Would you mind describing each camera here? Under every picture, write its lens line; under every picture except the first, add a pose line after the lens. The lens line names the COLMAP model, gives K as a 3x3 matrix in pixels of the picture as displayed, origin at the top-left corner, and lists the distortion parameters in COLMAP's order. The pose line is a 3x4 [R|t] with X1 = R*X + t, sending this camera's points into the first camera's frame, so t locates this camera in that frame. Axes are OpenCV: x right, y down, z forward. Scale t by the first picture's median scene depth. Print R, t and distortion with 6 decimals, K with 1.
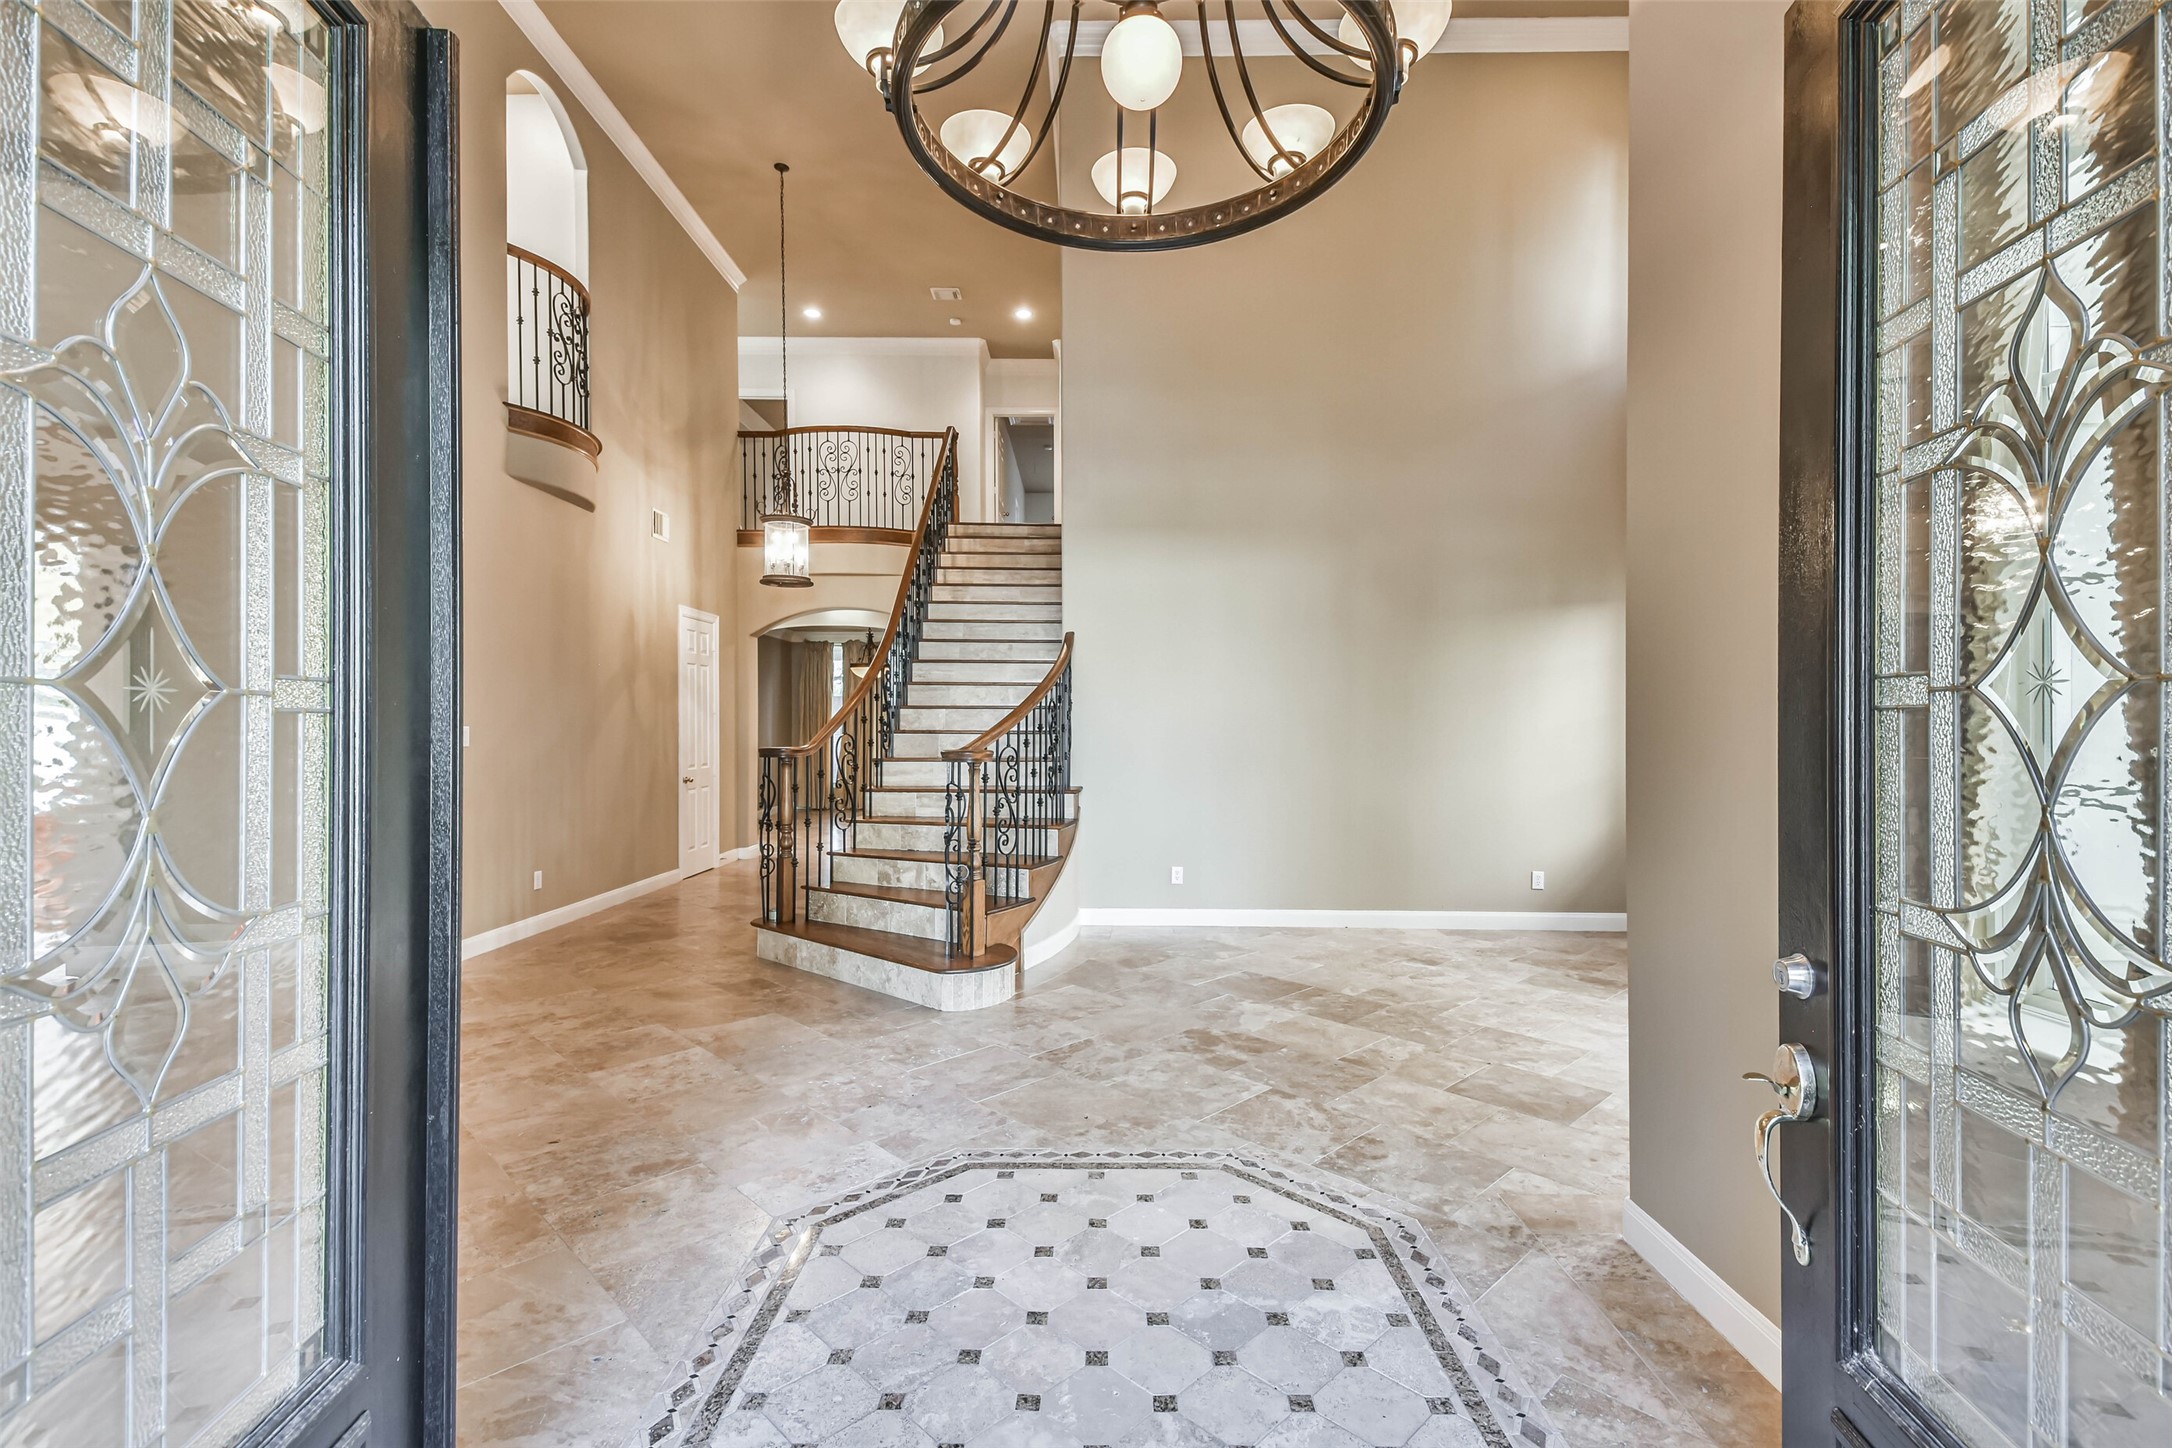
lens RADIAL K [[966.7, 0, 1089.9], [0, 966.7, 720.7], [0, 0, 1]] dist [0.045754, -0.021148]
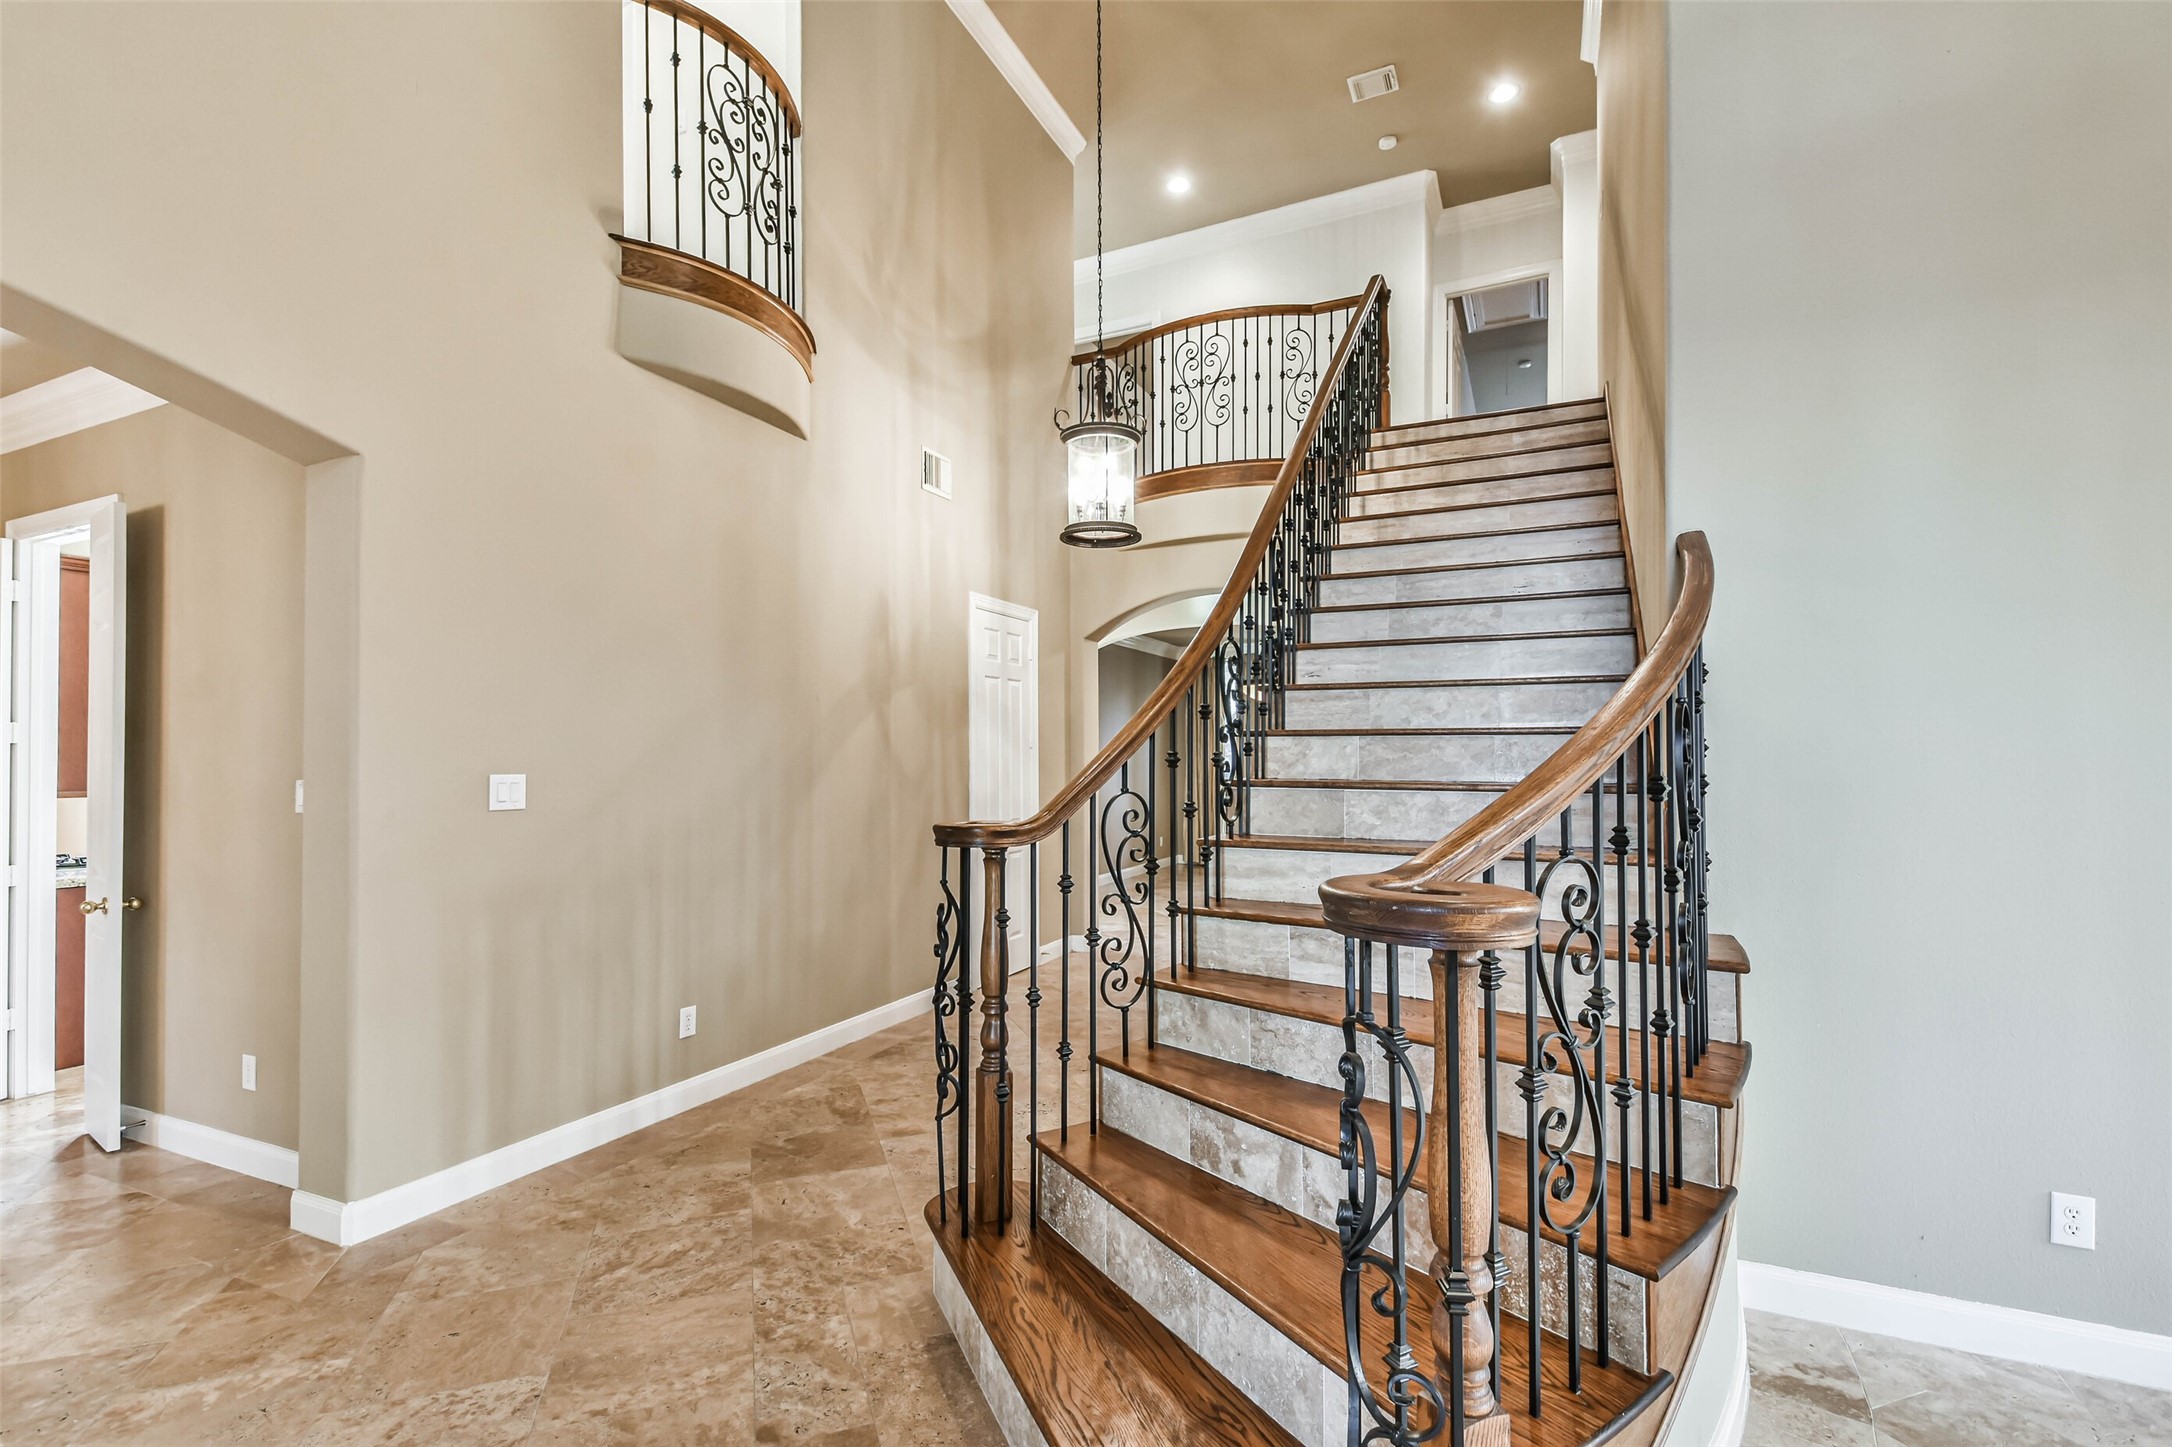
lens RADIAL K [[933.4, 0, 1103.5], [0, 933.4, 731.2], [0, 0, 1]] dist [0.082473, -0.044615]
pose [[0.907949, -0.012759, -0.418887, -0.062393], [0.002398, 0.999678, -0.025253, -0.002947], [0.419074, 0.021924, 0.907687, 0.468059]]
